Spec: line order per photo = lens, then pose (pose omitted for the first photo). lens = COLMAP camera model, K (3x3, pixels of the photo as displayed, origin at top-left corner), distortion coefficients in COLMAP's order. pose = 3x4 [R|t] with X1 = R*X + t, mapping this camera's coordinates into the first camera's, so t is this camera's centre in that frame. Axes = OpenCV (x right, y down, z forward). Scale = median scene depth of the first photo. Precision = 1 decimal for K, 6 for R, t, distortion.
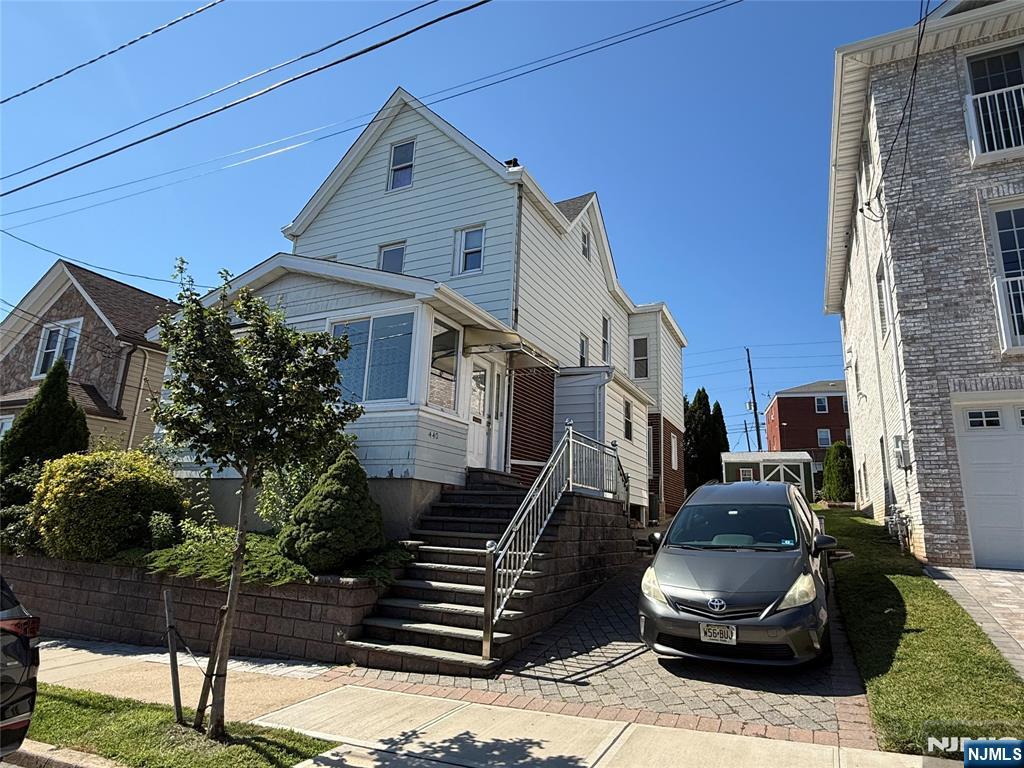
lens RADIAL K [[590.7, 0, 512.0], [0, 590.7, 384.0], [0, 0, 1]] dist [0.015996, 0.000044]
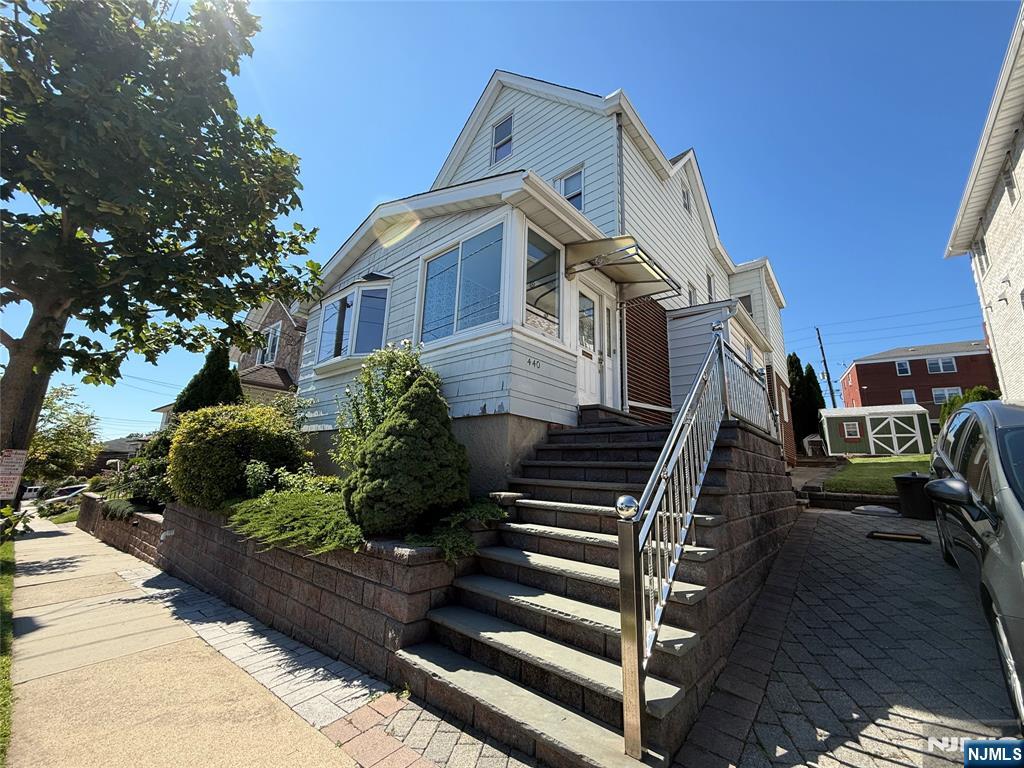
lens RADIAL K [[408.7, 0, 512.0], [0, 408.7, 384.0], [0, 0, 1]] dist [0.009211, 0.000087]
pose [[0.969041, -0.059375, -0.239656, -0.028444], [0.061245, 0.998123, 0.000357, 0.115676], [0.239185, -0.015023, 0.970858, 0.450712]]
